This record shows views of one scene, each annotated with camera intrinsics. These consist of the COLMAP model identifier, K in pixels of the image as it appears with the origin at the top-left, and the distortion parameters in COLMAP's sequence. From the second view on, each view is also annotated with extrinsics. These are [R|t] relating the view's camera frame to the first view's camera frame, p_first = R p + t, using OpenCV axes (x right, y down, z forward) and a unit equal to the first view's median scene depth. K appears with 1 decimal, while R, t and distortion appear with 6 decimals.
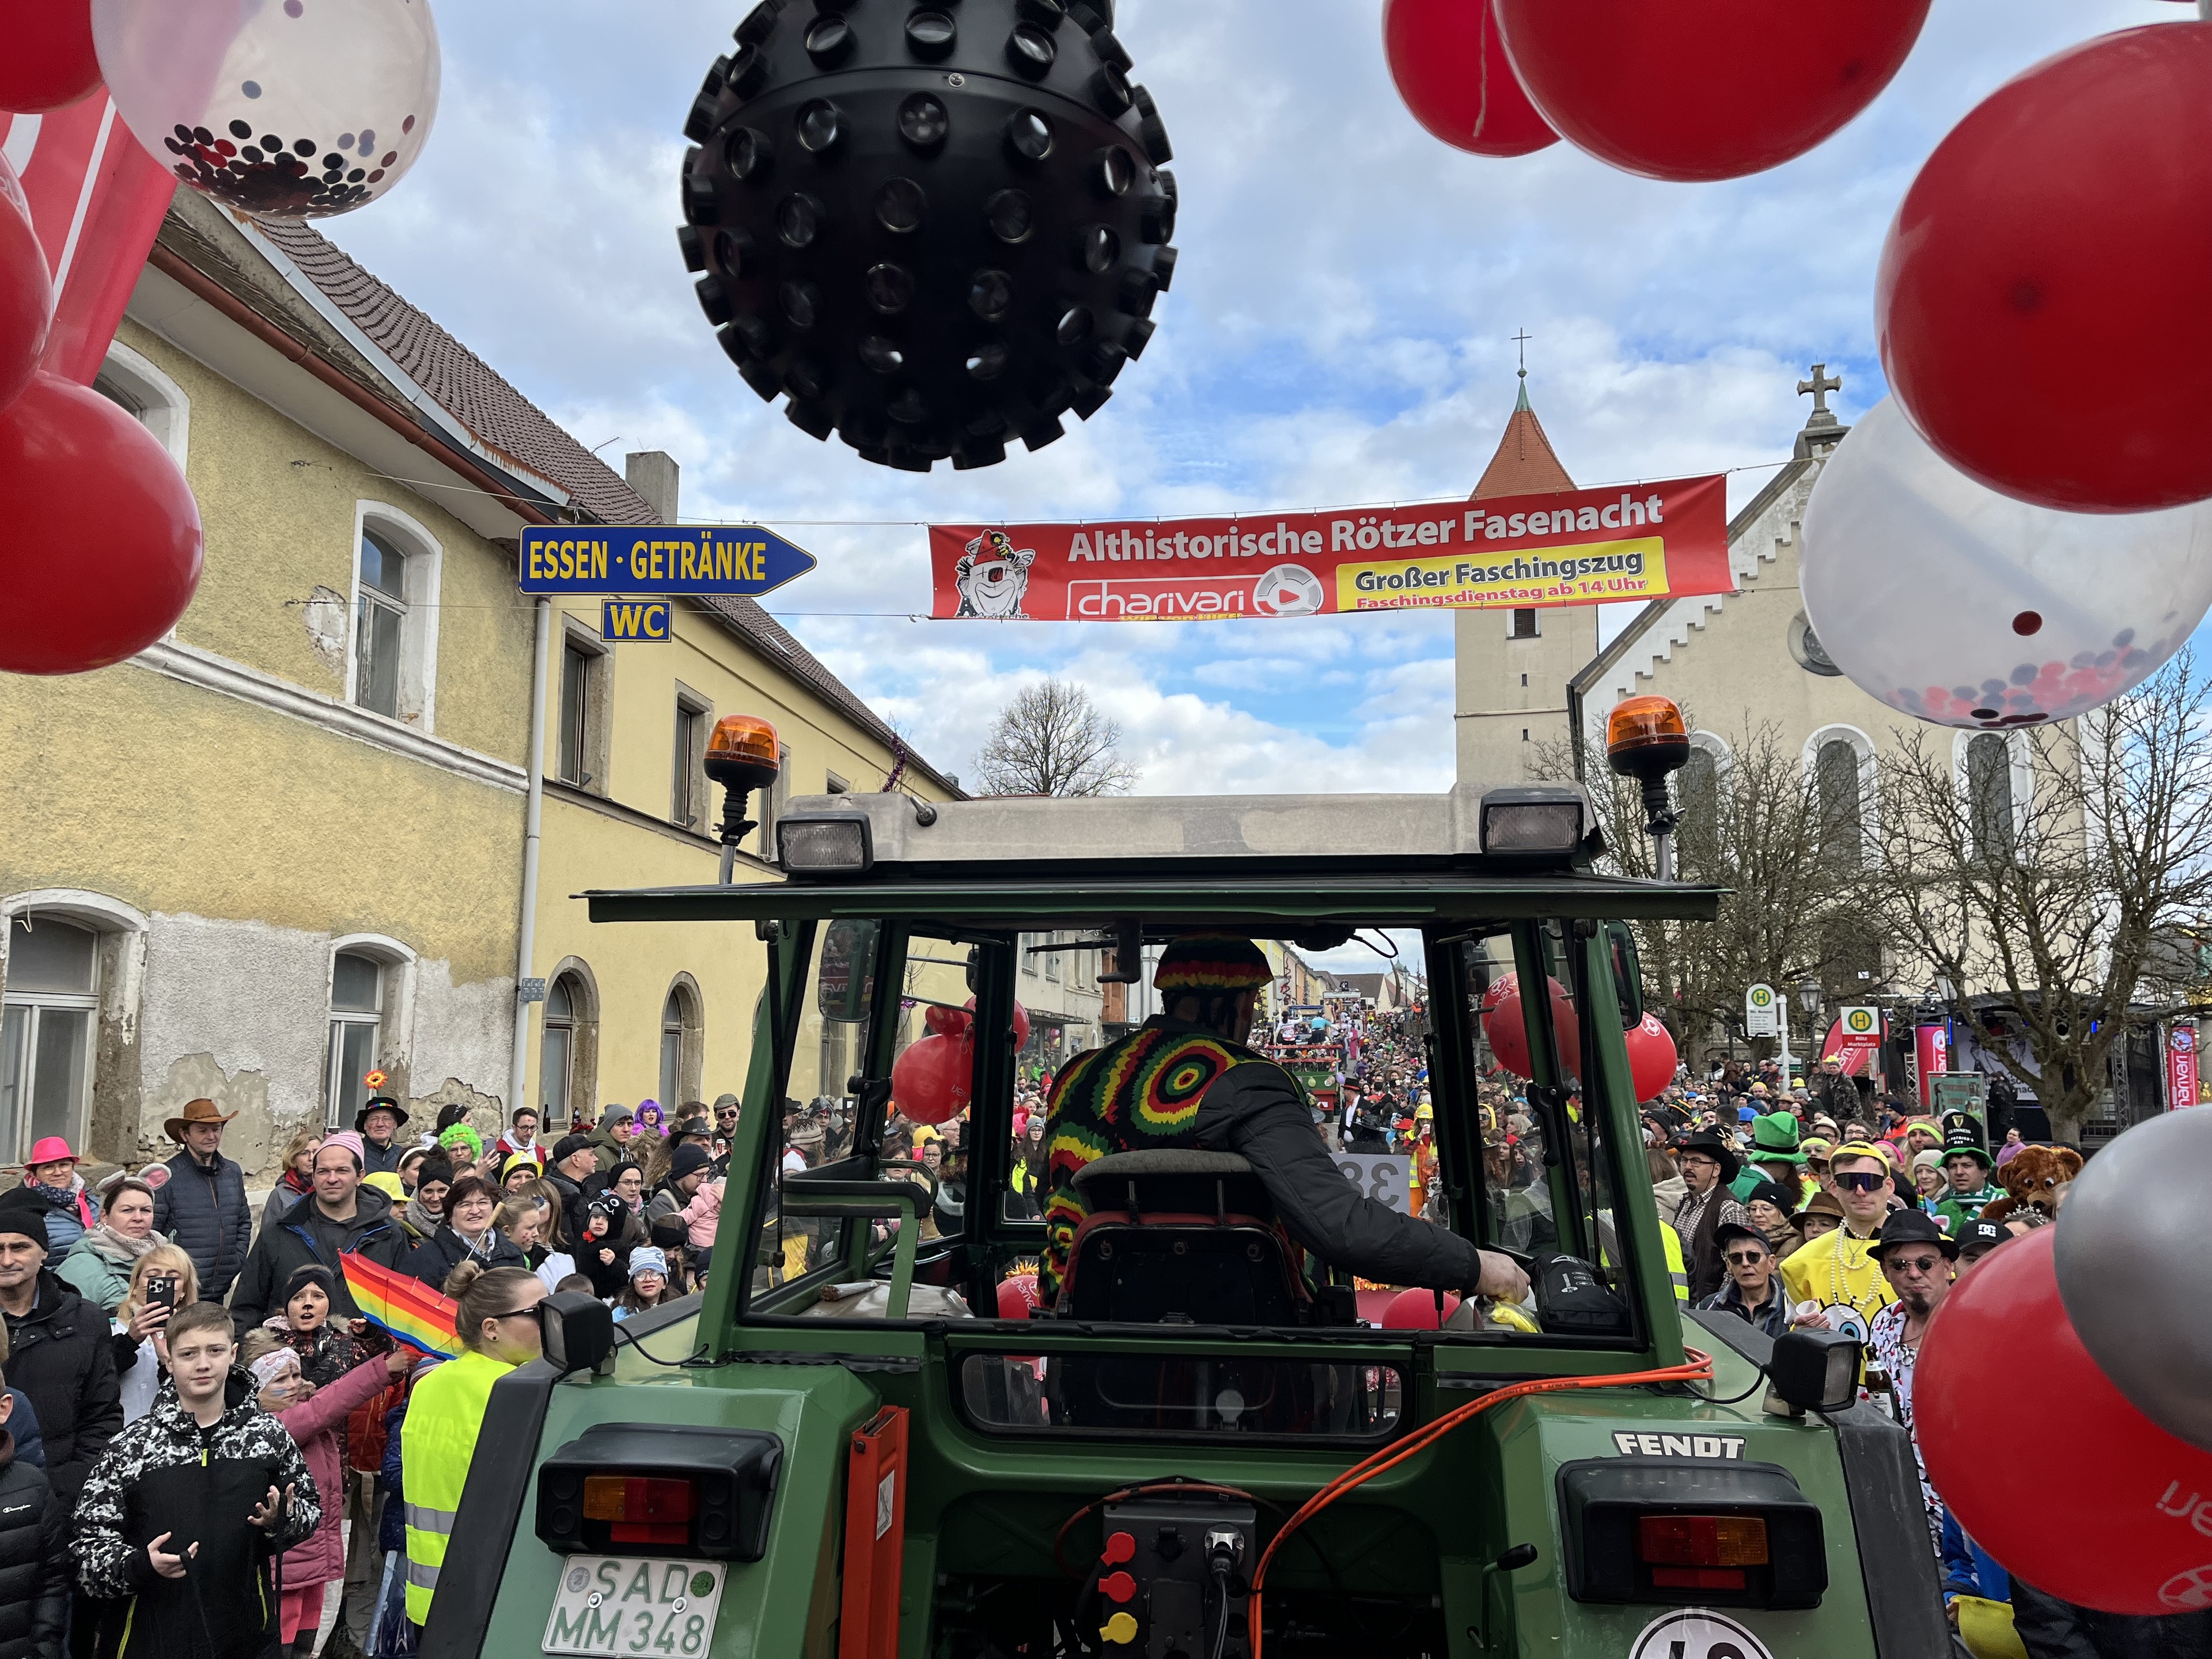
lens RADIAL K [[1698.2, 0, 1100.8], [0, 1698.2, 847.6], [0, 0, 1]] dist [0.003978, -0.033843]
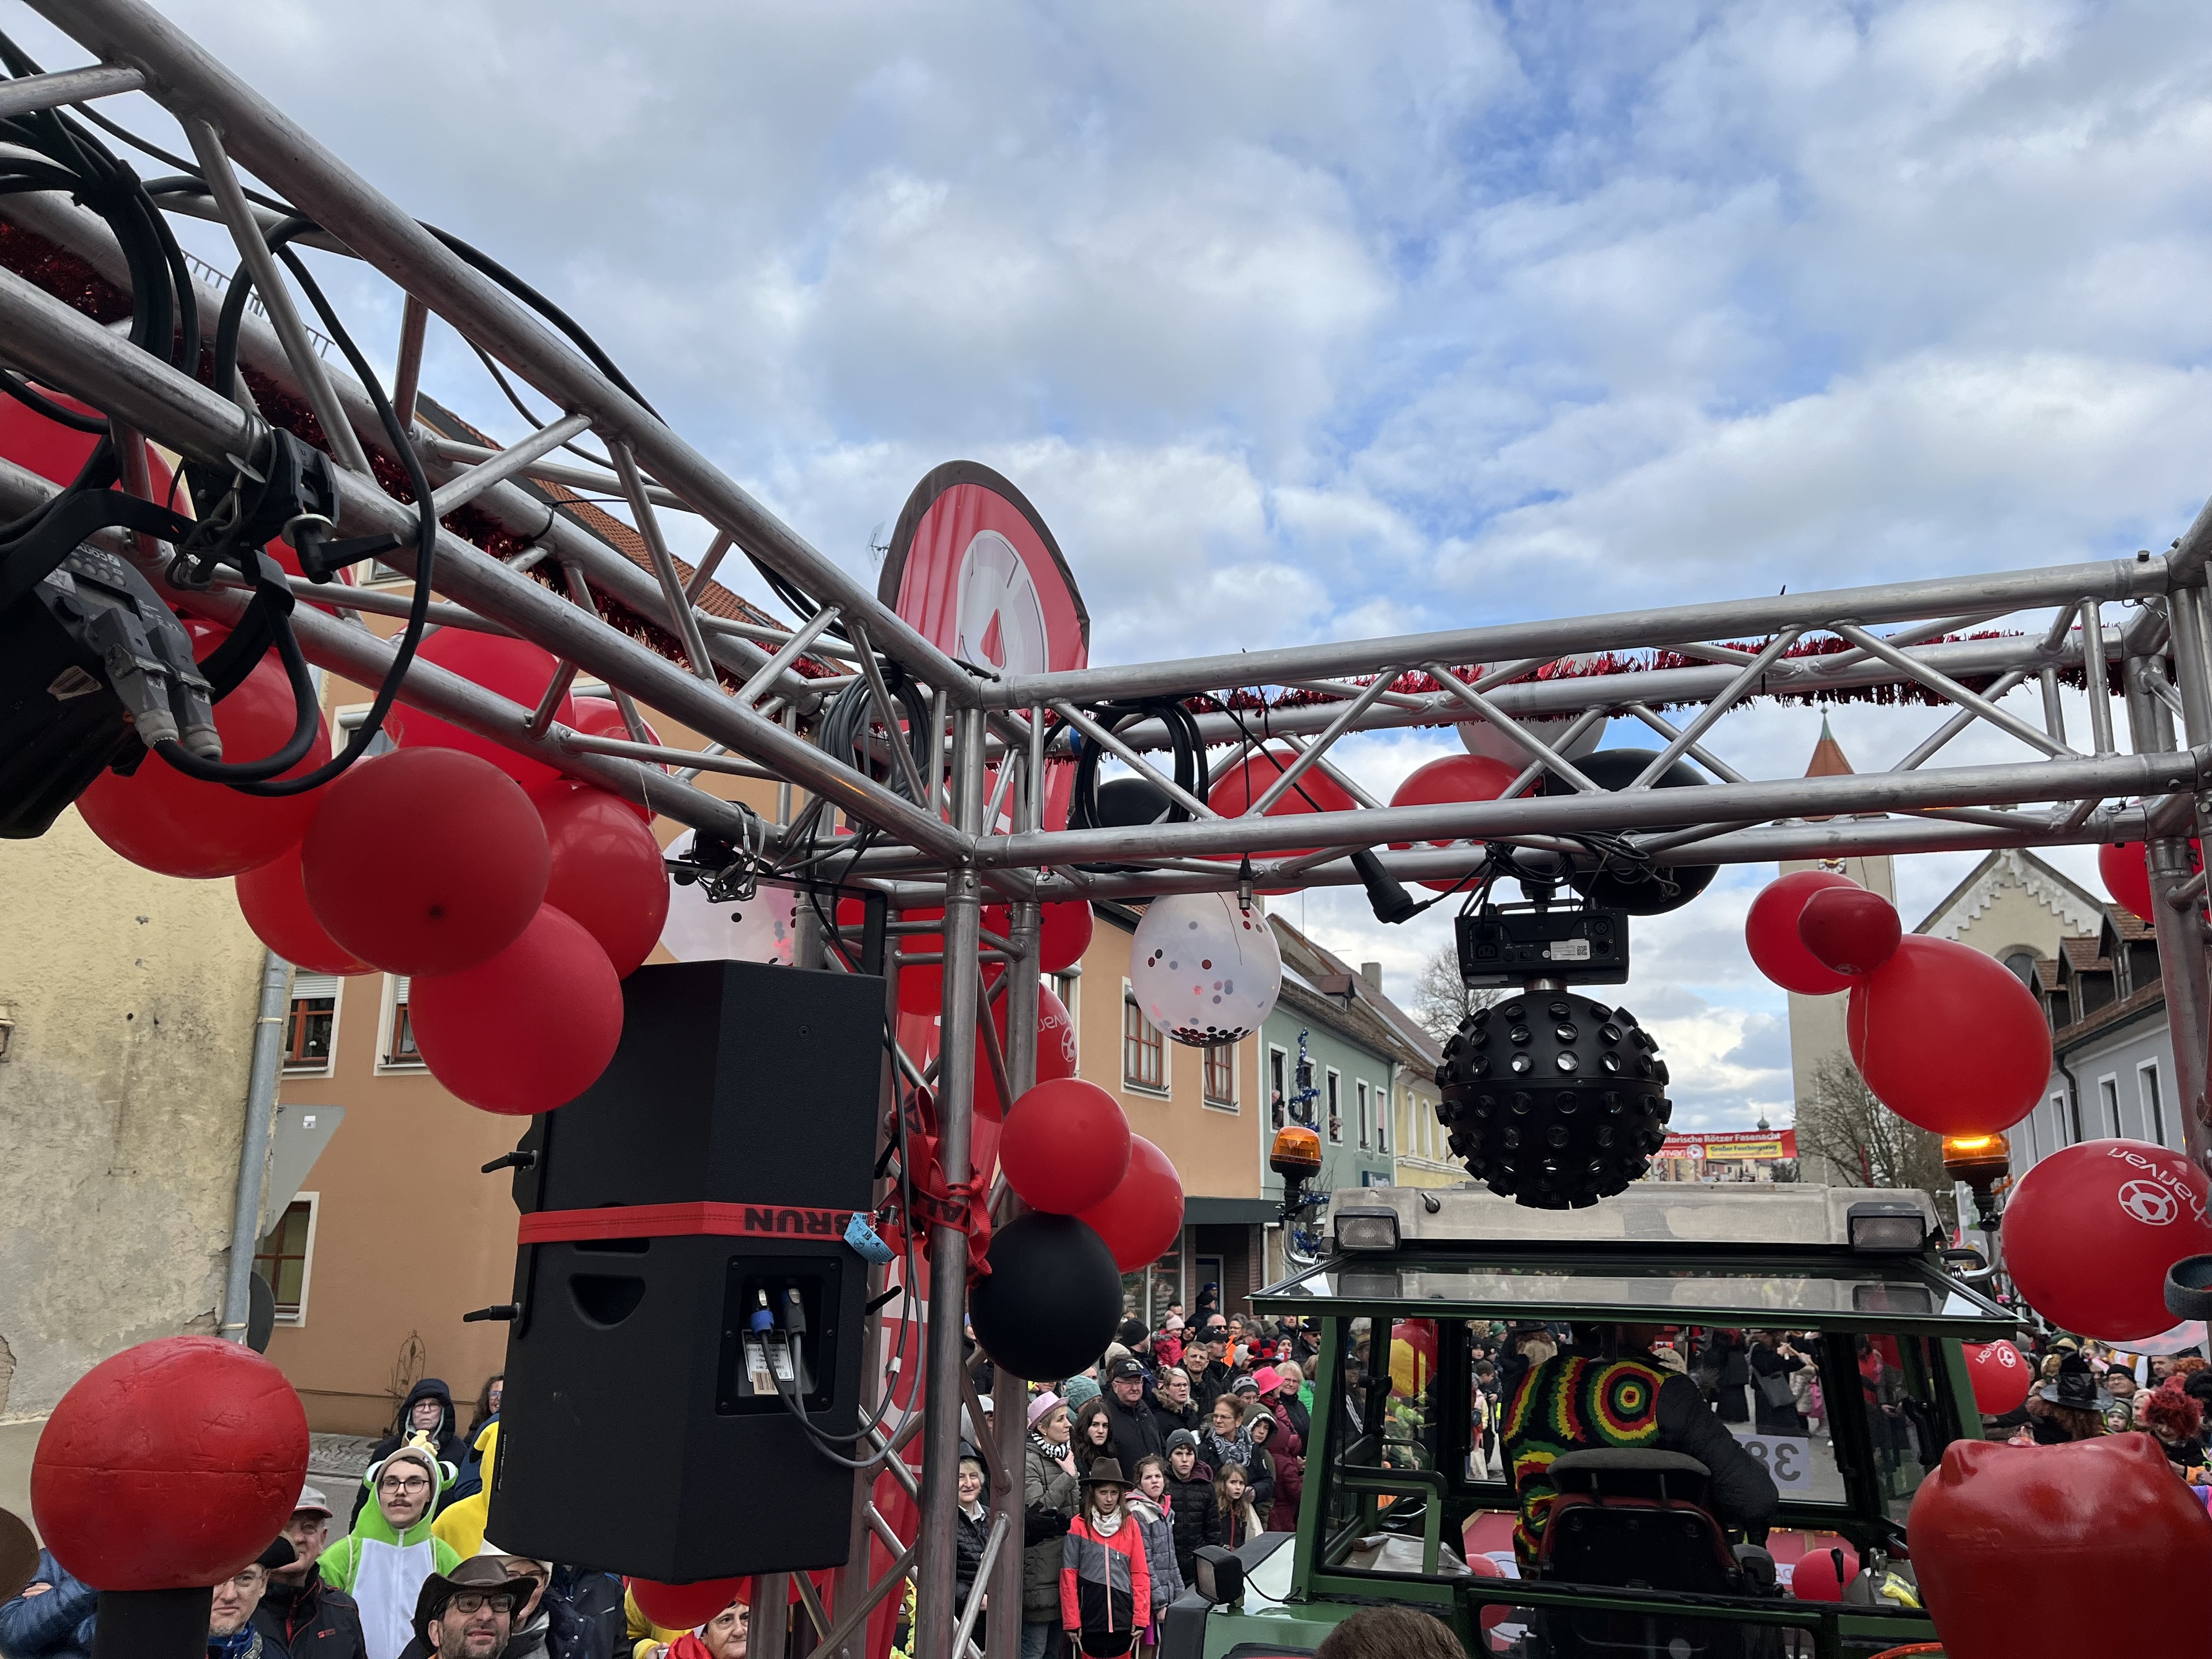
lens RADIAL K [[1698.2, 0, 1100.4], [0, 1698.2, 836.6], [0, 0, 1]] dist [0.003978, -0.033843]
pose [[0.976314, -0.042034, -0.212235, -0.062782], [0.018742, 0.993690, -0.110588, -0.180490], [0.215545, 0.103991, 0.970941, -0.489526]]
